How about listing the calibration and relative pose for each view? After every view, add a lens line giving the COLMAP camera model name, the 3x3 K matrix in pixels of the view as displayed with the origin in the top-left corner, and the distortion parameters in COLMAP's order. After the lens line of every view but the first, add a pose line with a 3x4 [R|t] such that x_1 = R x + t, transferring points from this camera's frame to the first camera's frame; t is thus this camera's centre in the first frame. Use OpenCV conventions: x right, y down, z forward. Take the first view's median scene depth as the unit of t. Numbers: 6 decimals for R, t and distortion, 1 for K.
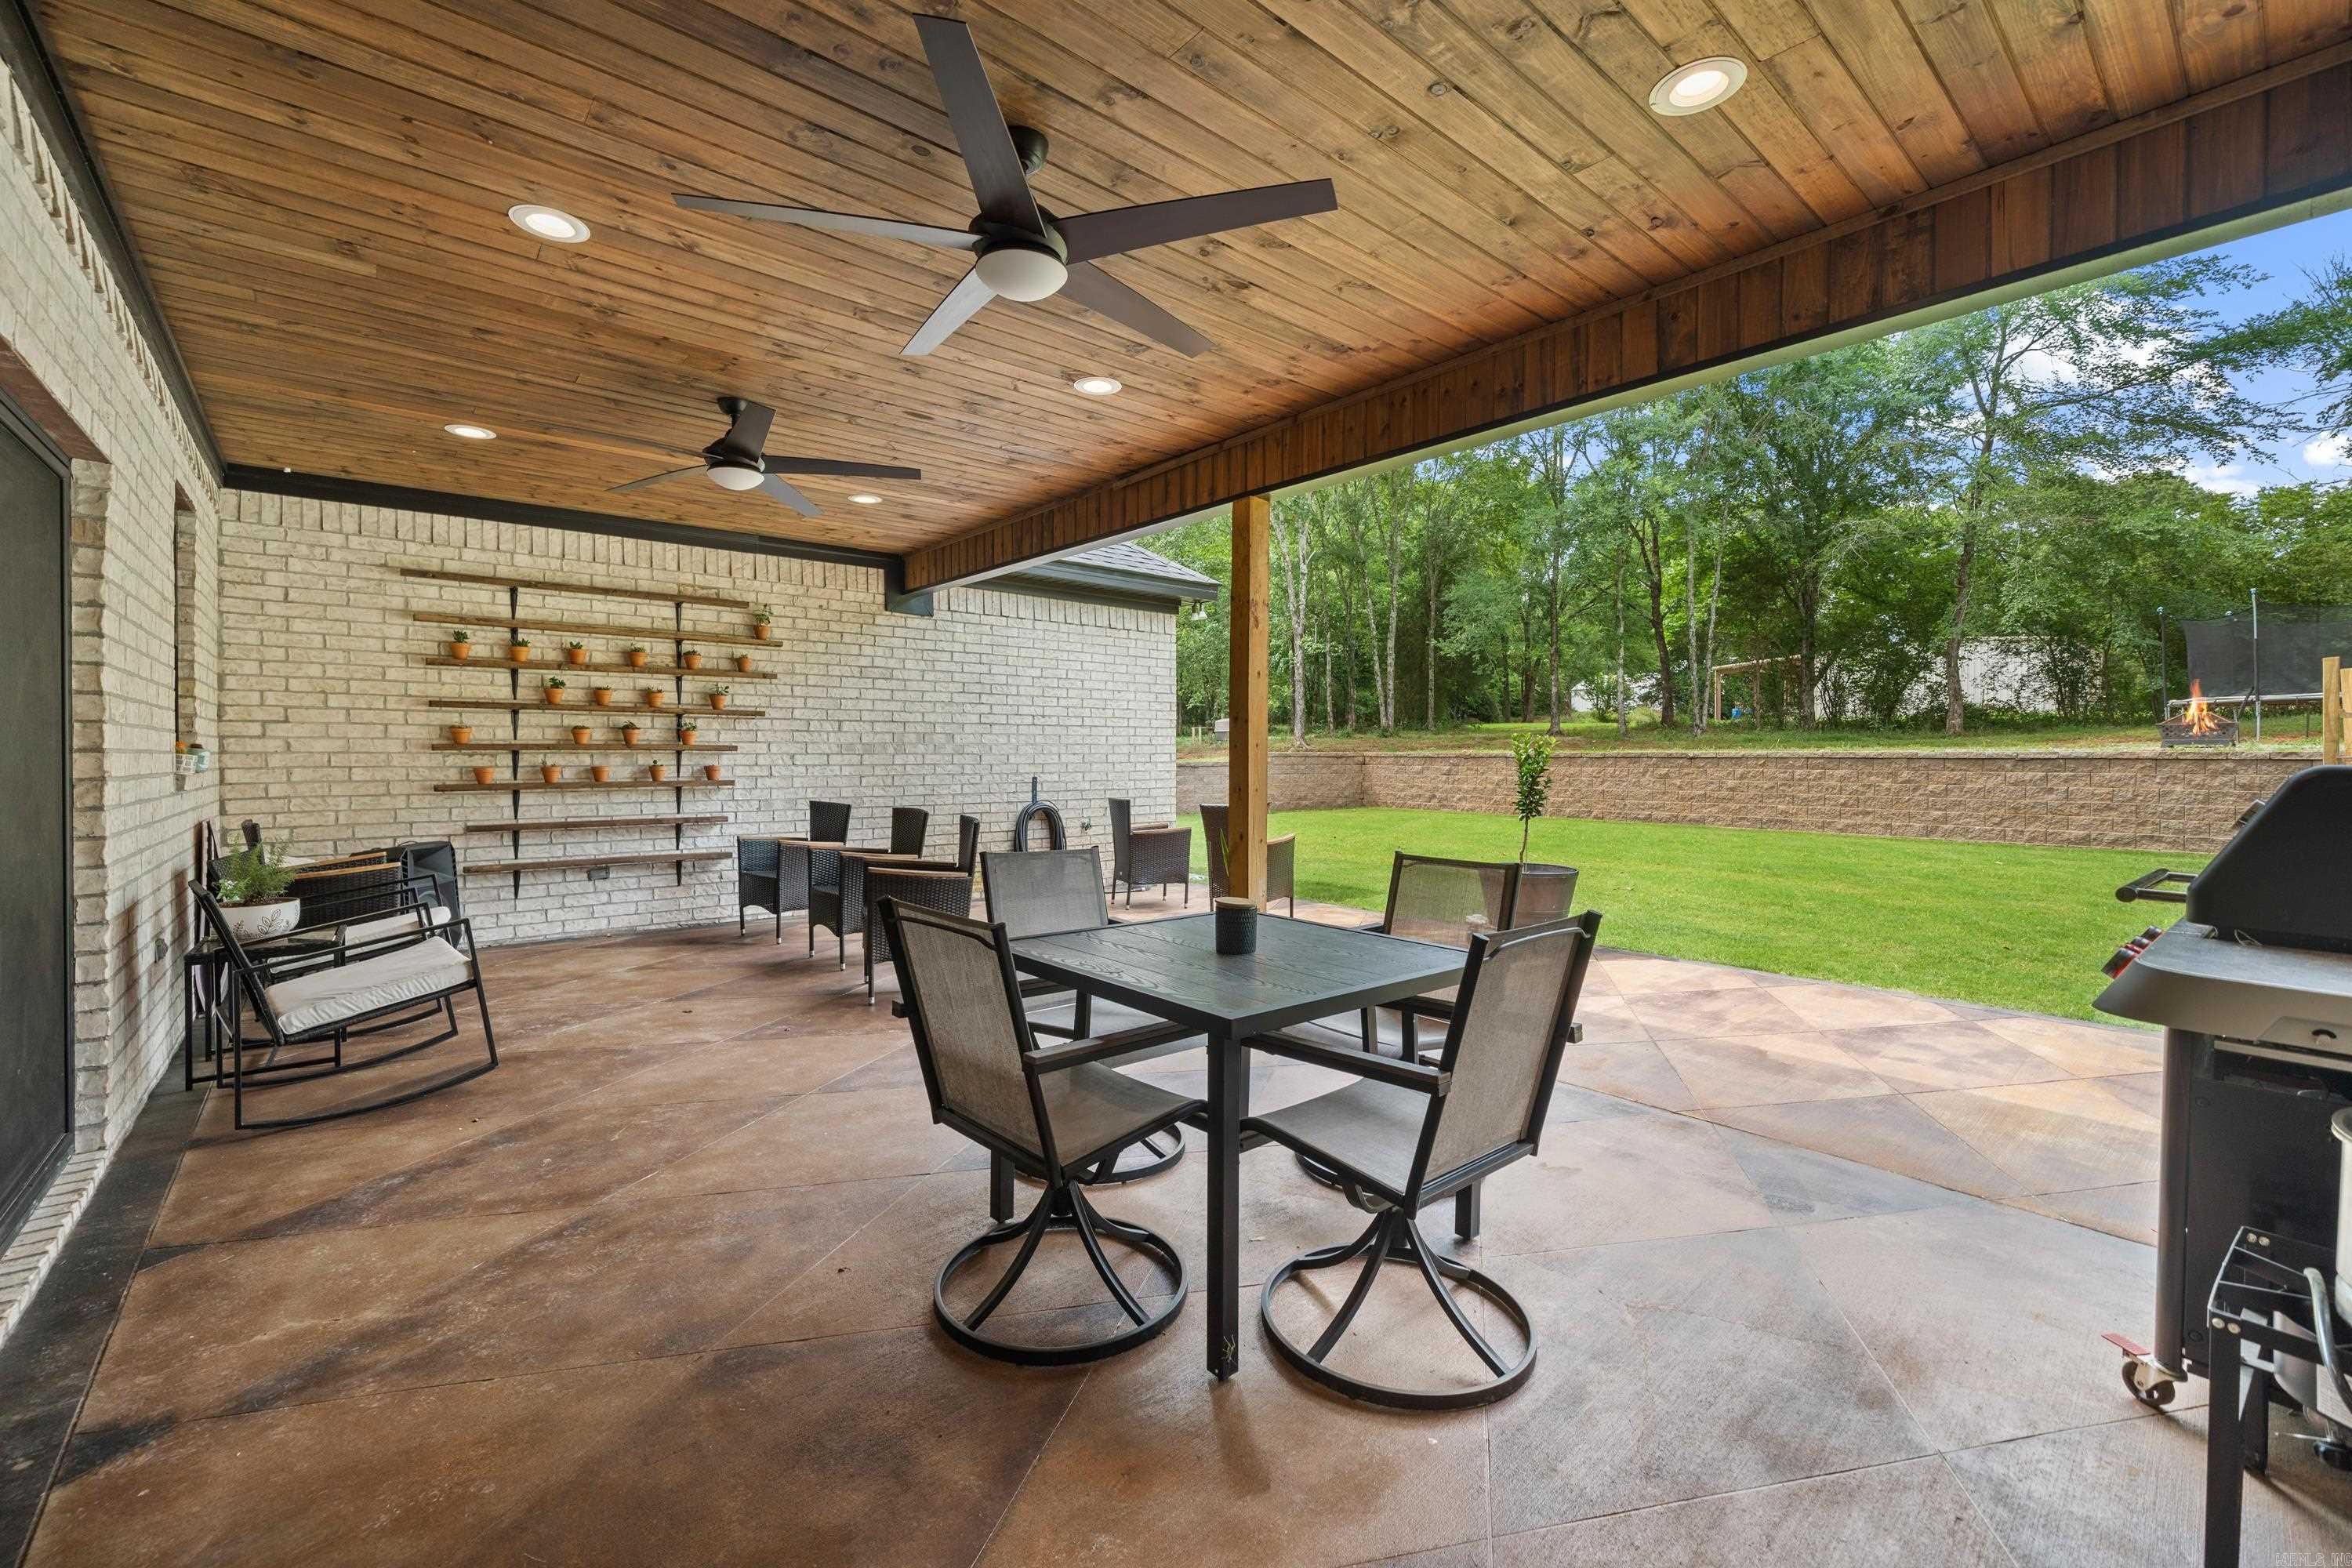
lens RADIAL K [[974.2, 0, 1167.3], [0, 974.2, 761.5], [0, 0, 1]] dist [-0.000387, 0.000270]
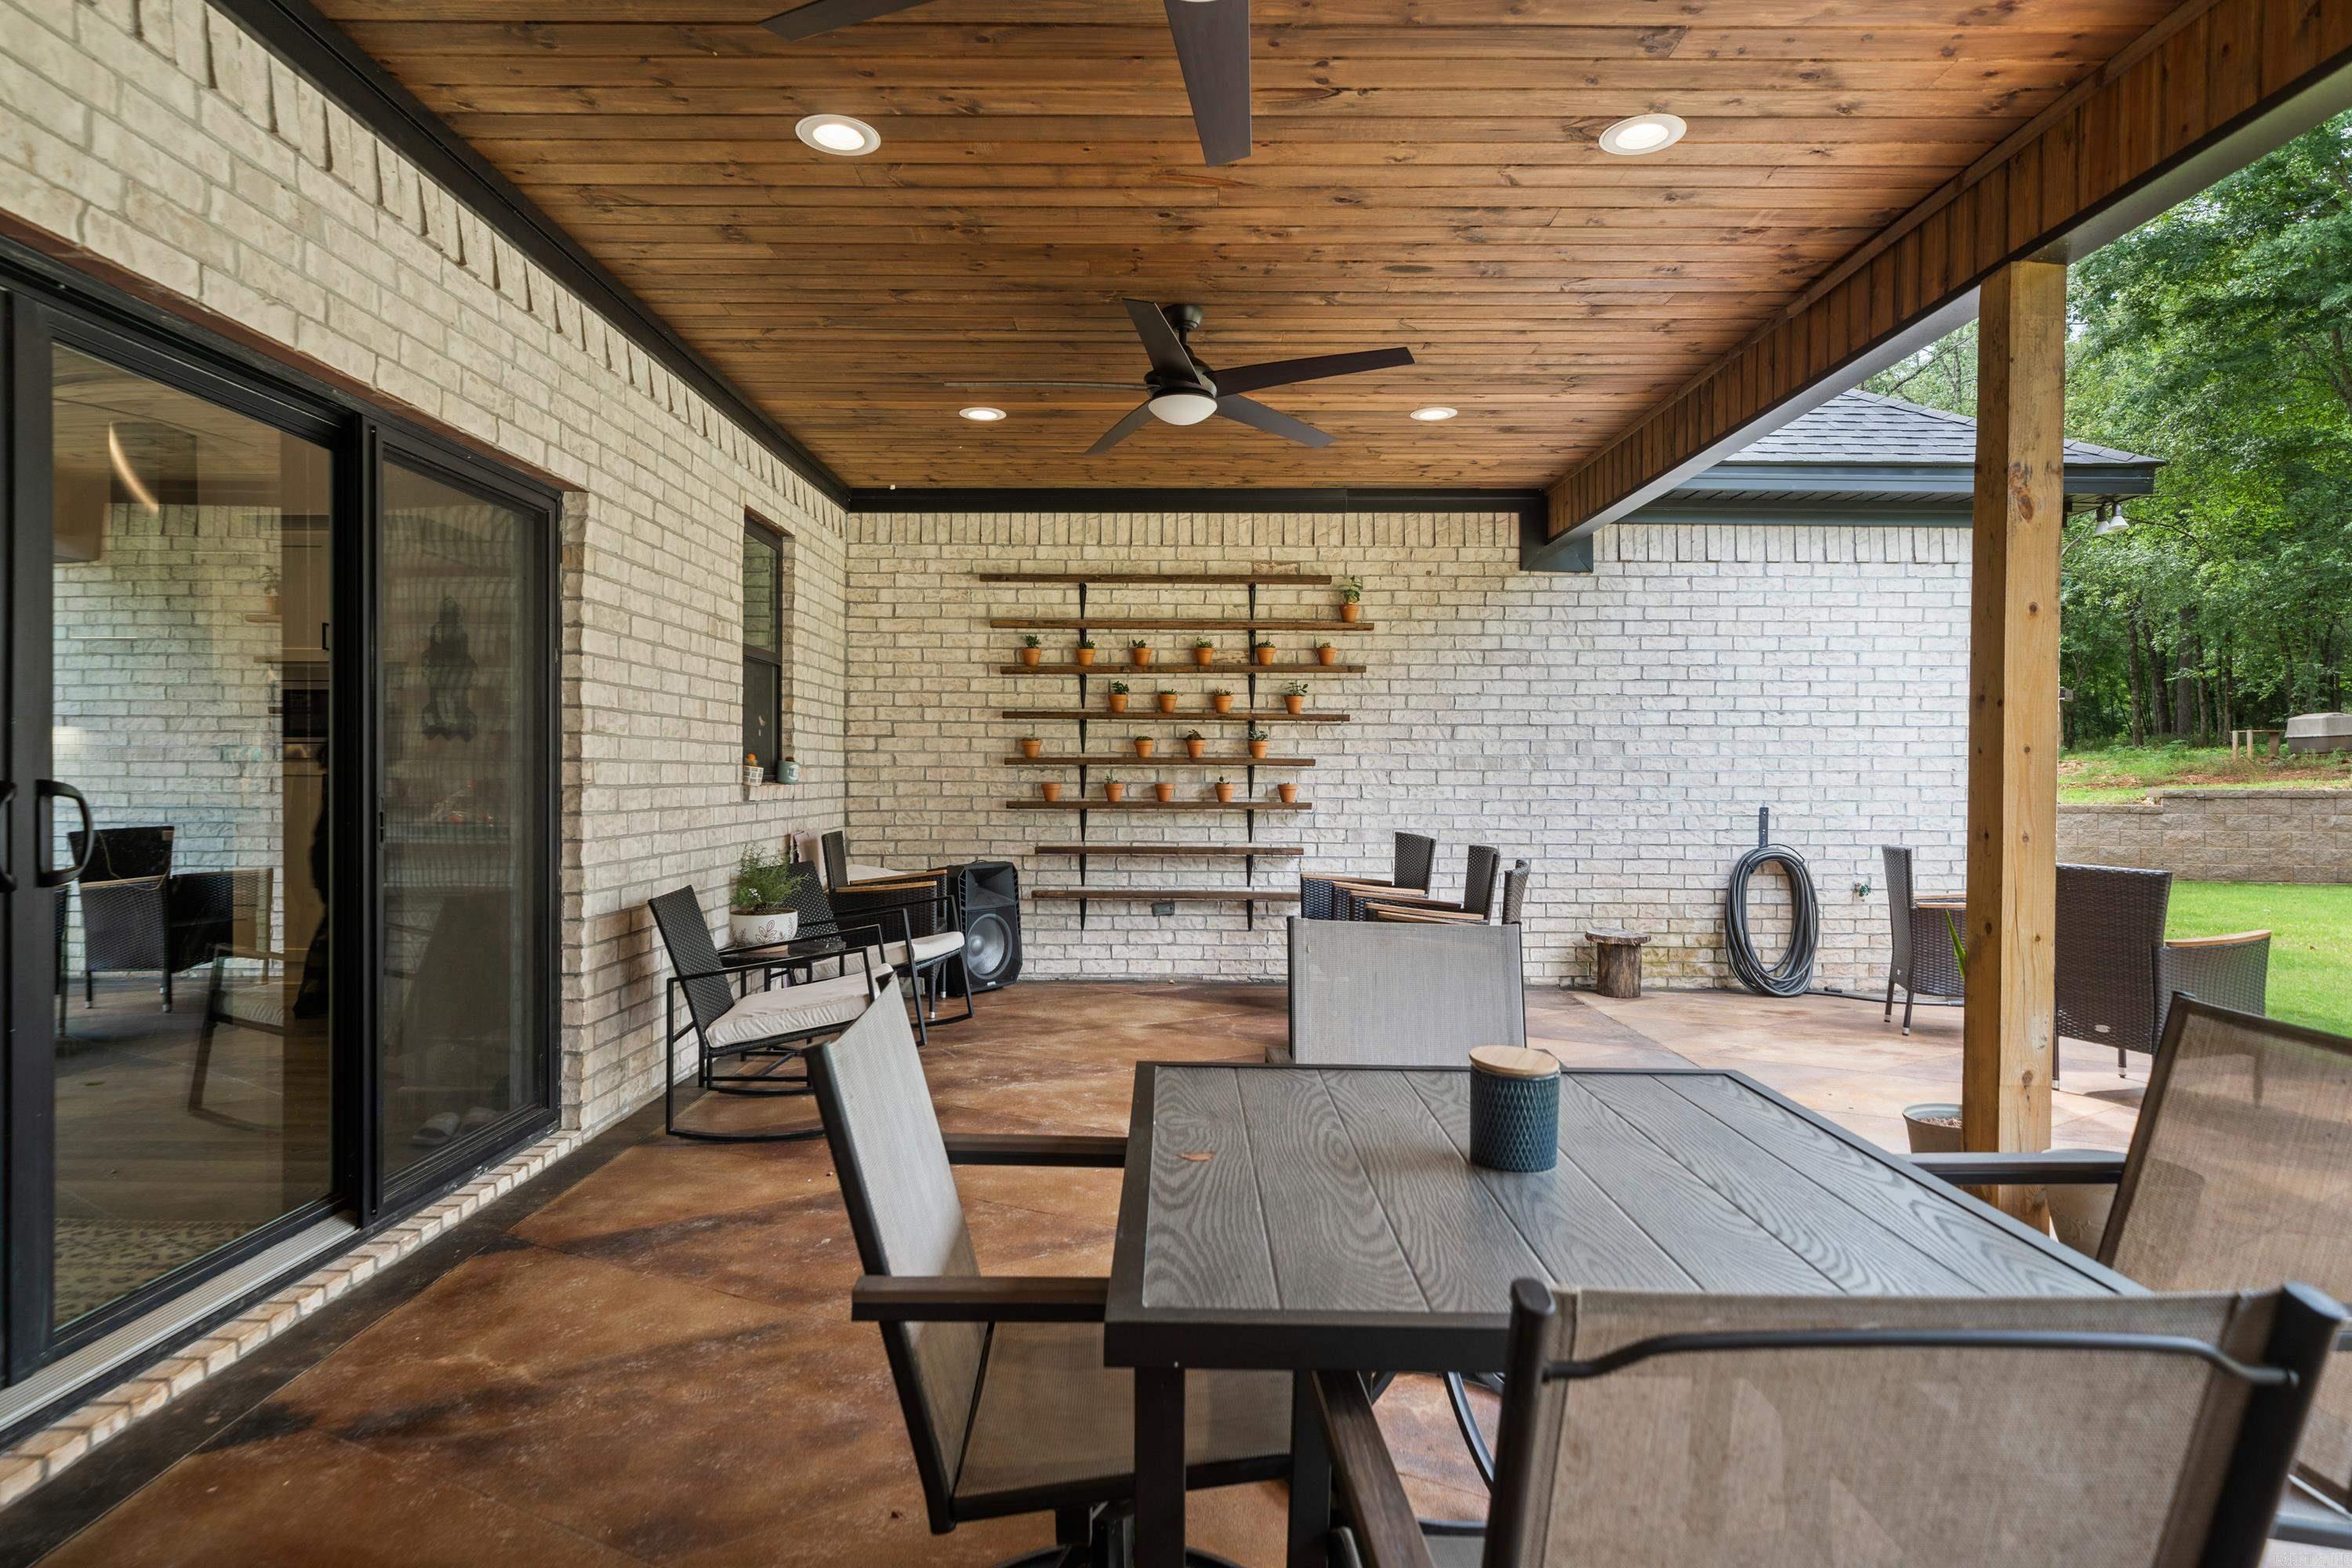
lens RADIAL K [[1251.1, 0, 1176.0], [0, 1251.1, 784.0], [0, 0, 1]] dist [0.001984, 0.000786]
pose [[0.763617, 0.008289, -0.645616, 0.125477], [-0.009061, 0.999957, 0.002122, 0.002732], [0.645605, 0.004229, 0.763659, 0.152956]]
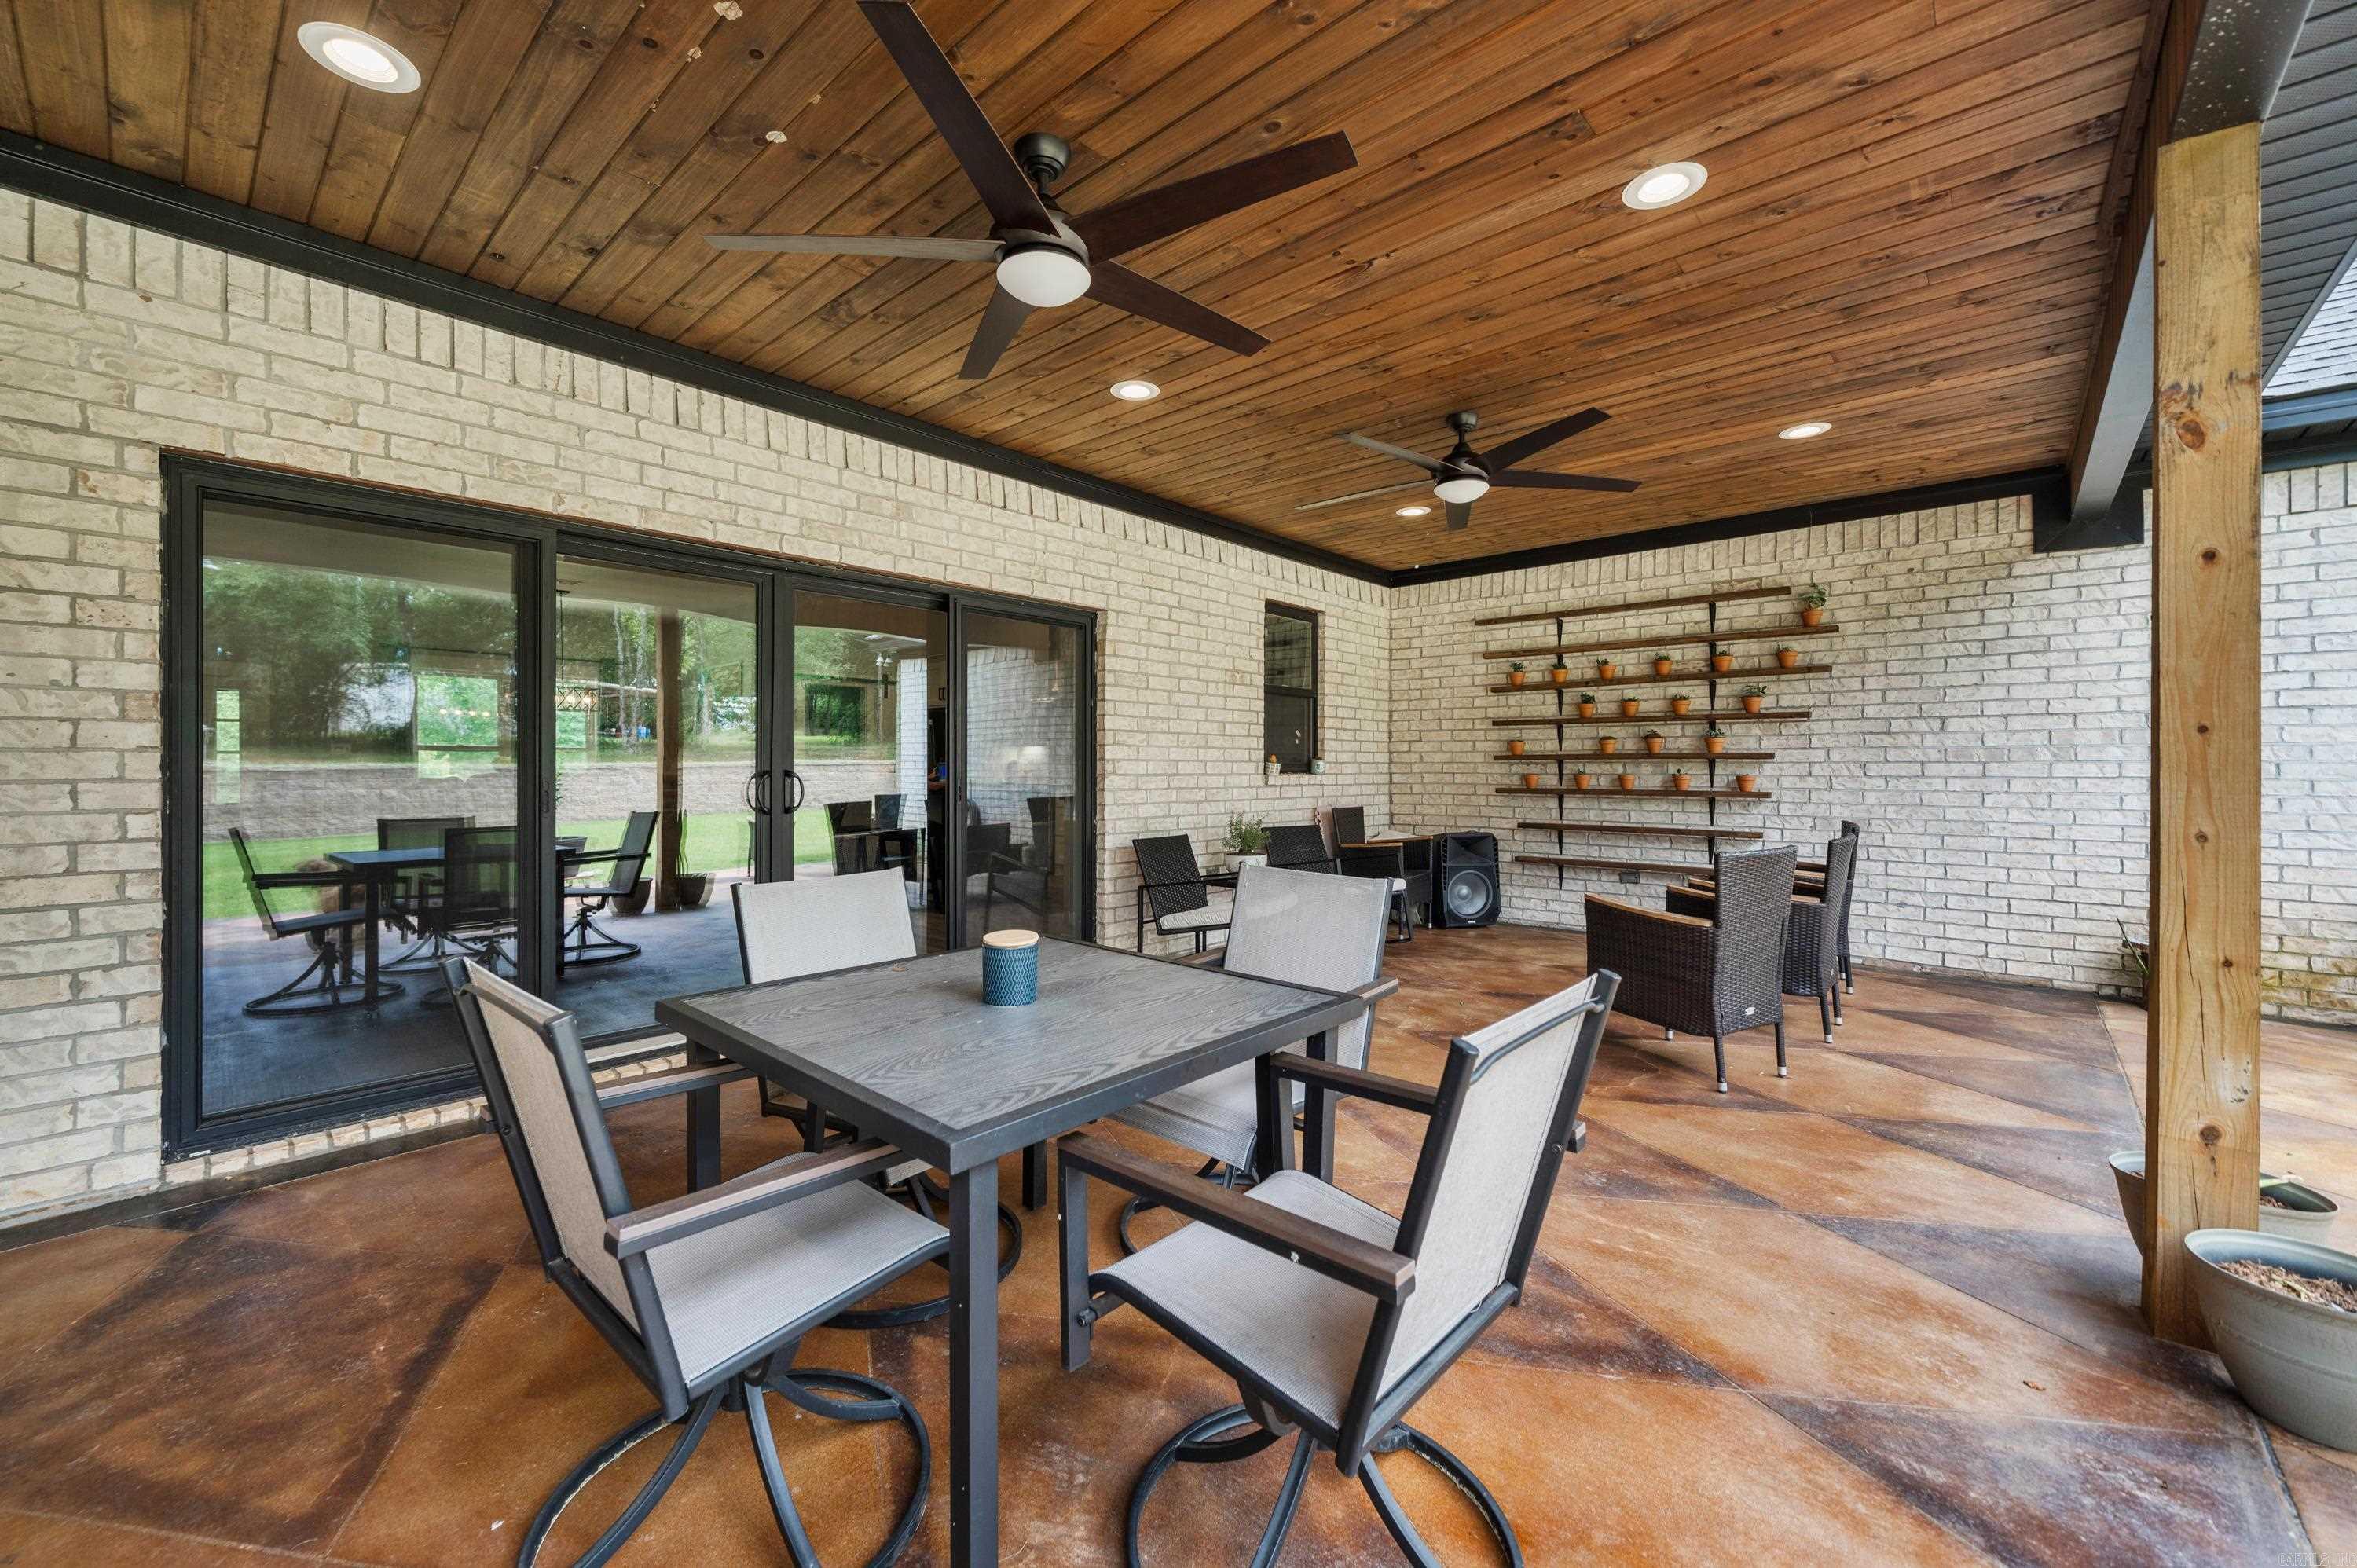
lens RADIAL K [[898.4, 0, 1174.7], [0, 898.4, 765.8], [0, 0, 1]] dist [-0.002358, -0.000126]
pose [[0.150241, -0.002487, -0.988646, 0.273339], [-0.008222, 0.999959, -0.003765, 0.002661], [0.988615, 0.008695, 0.150215, 0.344939]]
